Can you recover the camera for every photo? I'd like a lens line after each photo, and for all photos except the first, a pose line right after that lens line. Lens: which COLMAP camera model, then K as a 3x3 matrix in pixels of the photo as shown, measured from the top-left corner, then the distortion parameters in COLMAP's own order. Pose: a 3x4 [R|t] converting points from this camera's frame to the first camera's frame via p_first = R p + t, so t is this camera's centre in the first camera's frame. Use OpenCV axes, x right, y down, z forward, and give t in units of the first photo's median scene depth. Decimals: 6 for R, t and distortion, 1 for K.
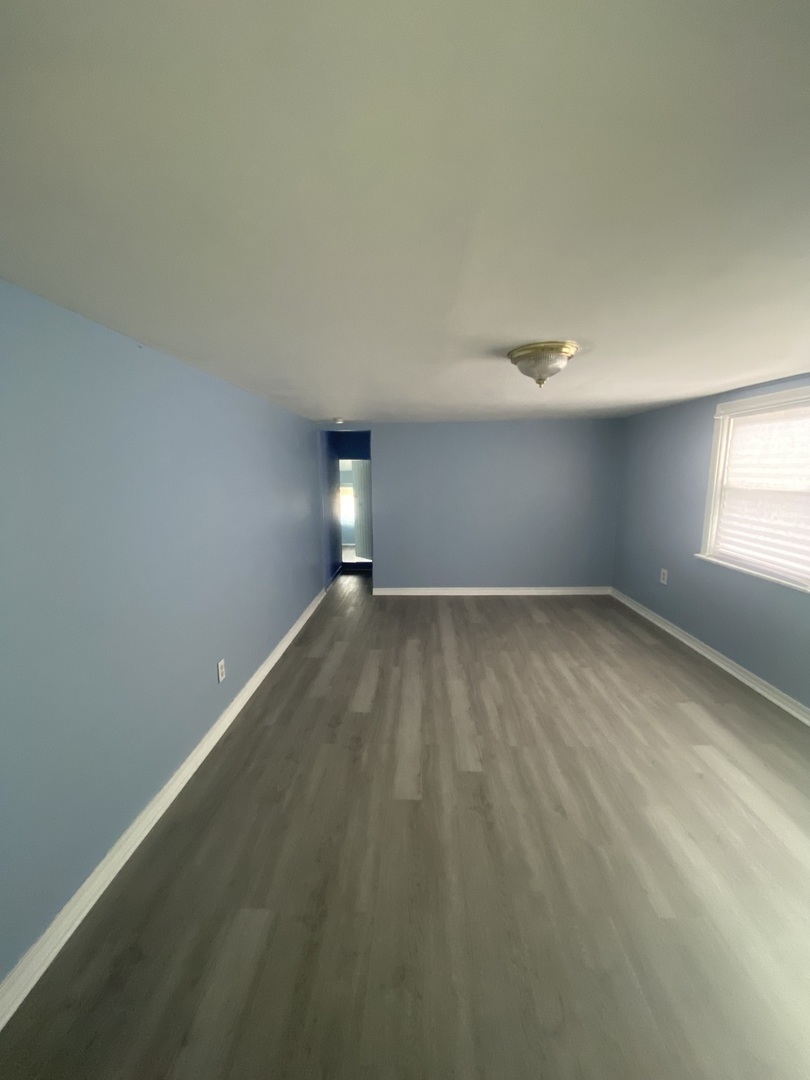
lens RADIAL K [[438.9, 0, 407.0], [0, 438.9, 538.7], [0, 0, 1]] dist [-0.018149, -0.003777]
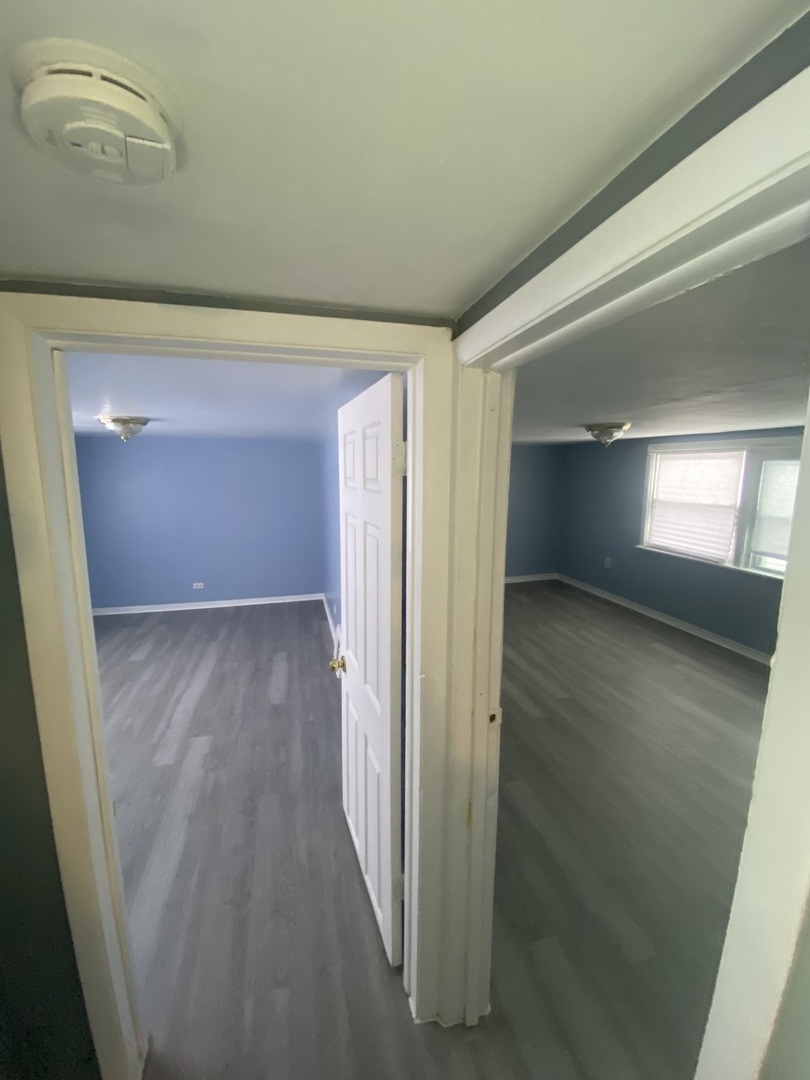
lens RADIAL K [[438.9, 0, 410.4], [0, 438.9, 534.6], [0, 0, 1]] dist [-0.018149, -0.003777]
pose [[0.957553, -0.036868, 0.285889, -0.650978], [0.039145, 0.999231, -0.002251, -0.037698], [-0.285586, 0.013346, 0.958260, -0.253736]]
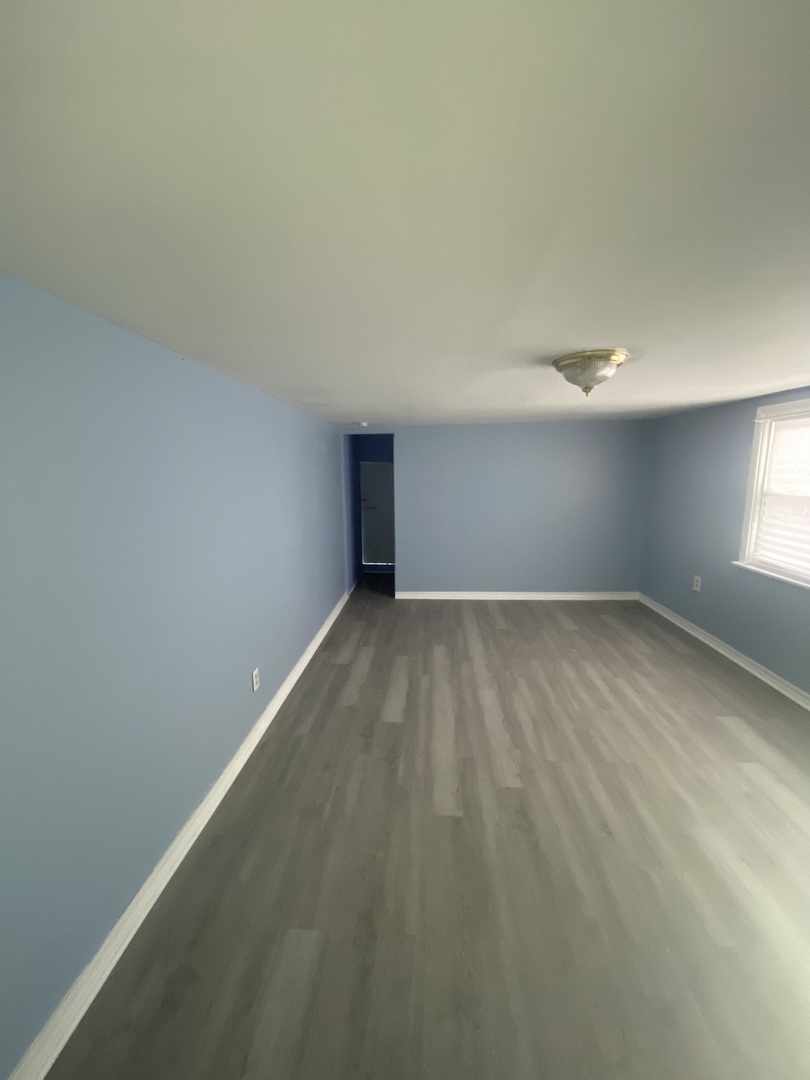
lens RADIAL K [[438.9, 0, 405.6], [0, 438.9, 539.8], [0, 0, 1]] dist [-0.018149, -0.003777]
pose [[0.999485, 0.001626, -0.032033, -0.049653], [-0.001435, 0.999981, 0.006003, -0.024289], [0.032043, -0.005954, 0.999469, 0.012453]]
